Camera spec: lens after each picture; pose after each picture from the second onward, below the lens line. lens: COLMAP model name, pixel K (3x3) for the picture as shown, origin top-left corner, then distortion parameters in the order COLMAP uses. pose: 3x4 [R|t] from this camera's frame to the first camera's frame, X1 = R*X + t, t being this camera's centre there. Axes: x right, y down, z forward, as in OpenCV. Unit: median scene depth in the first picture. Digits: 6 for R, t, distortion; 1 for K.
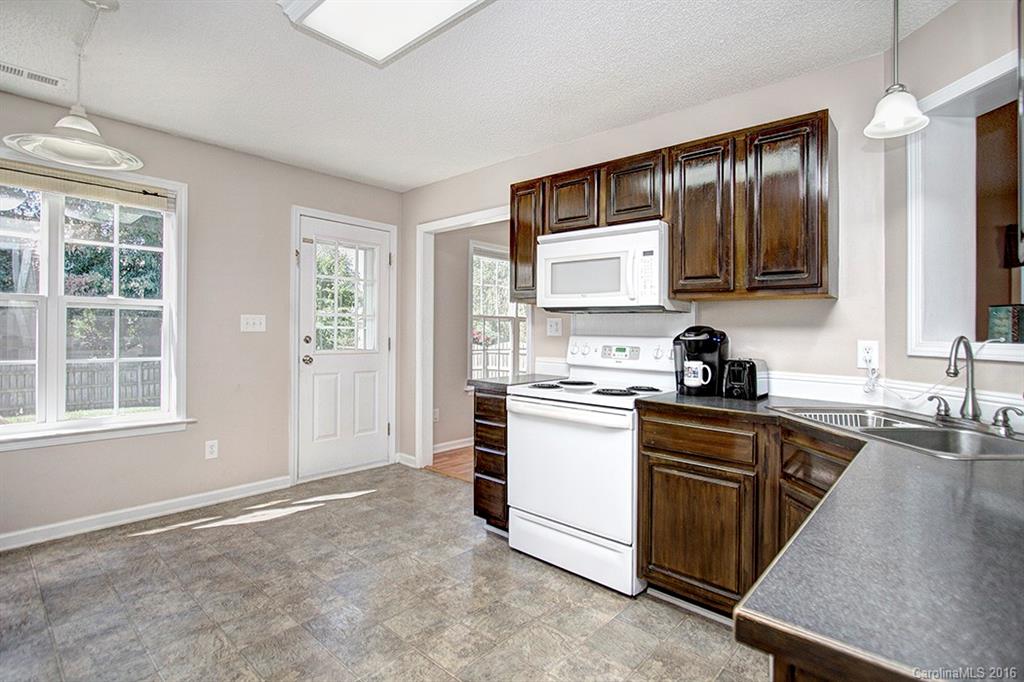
lens RADIAL K [[488.2, 0, 516.4], [0, 488.2, 350.3], [0, 0, 1]] dist [-0.009420, 0.003173]
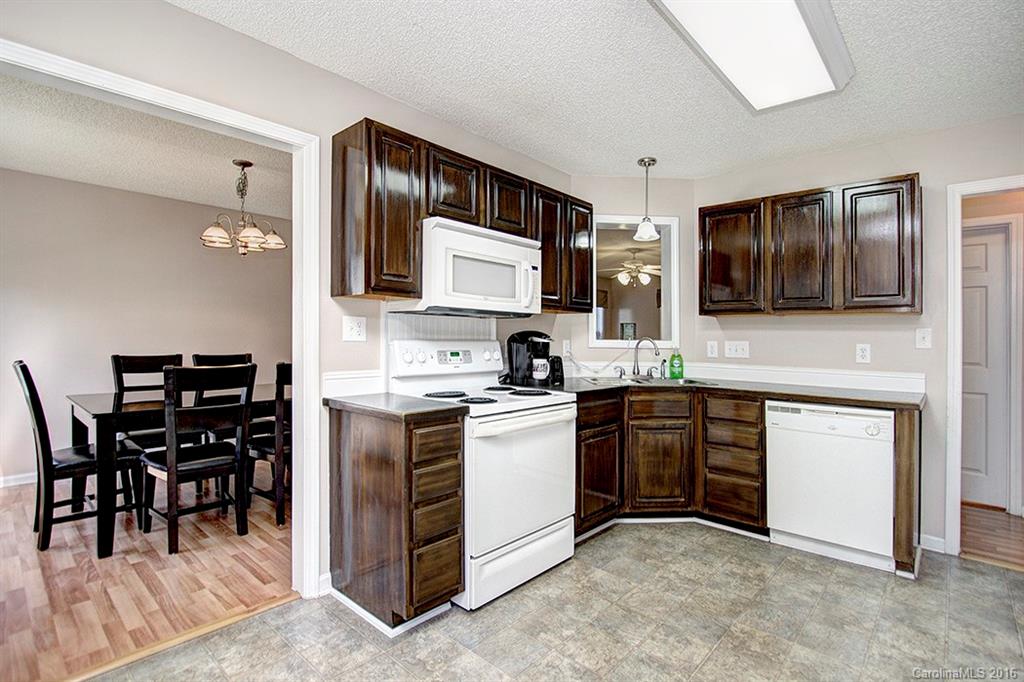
lens RADIAL K [[488.2, 0, 526.0], [0, 488.2, 343.9], [0, 0, 1]] dist [-0.009420, 0.003173]
pose [[0.008674, -0.032669, 0.999429, -0.907466], [0.026035, 0.999135, 0.032433, -0.059227], [-0.999623, 0.025738, 0.009517, 1.033555]]
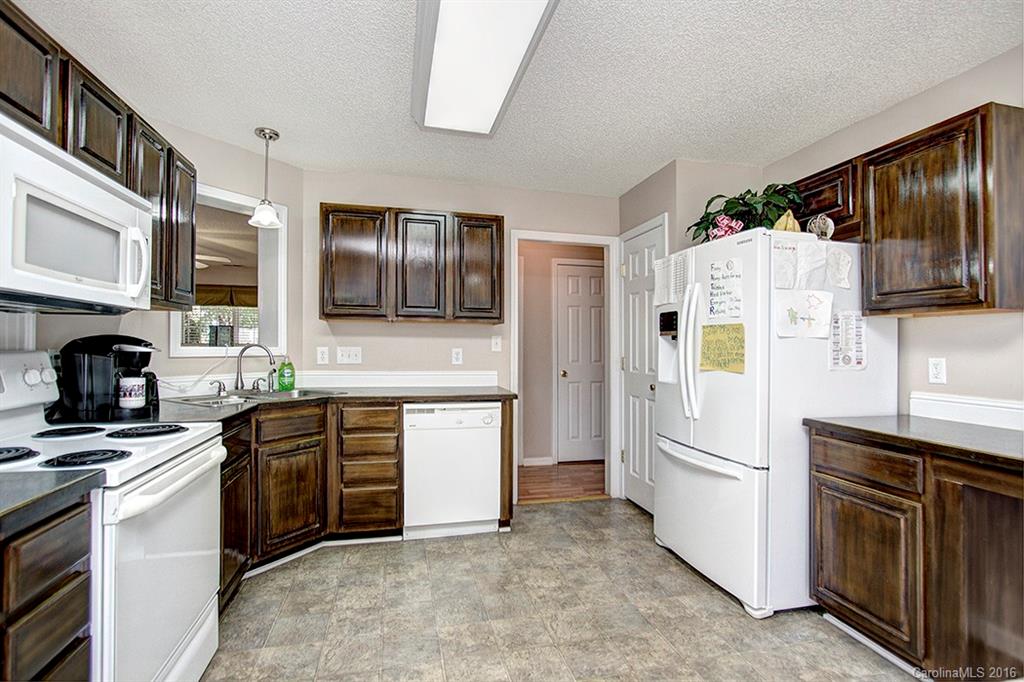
lens RADIAL K [[488.2, 0, 509.9], [0, 488.2, 338.5], [0, 0, 1]] dist [-0.009420, 0.003173]
pose [[-0.812347, -0.018734, 0.582874, -0.647375], [-0.002243, 0.999577, 0.029002, -0.070635], [-0.583171, 0.022252, -0.812045, 1.311484]]
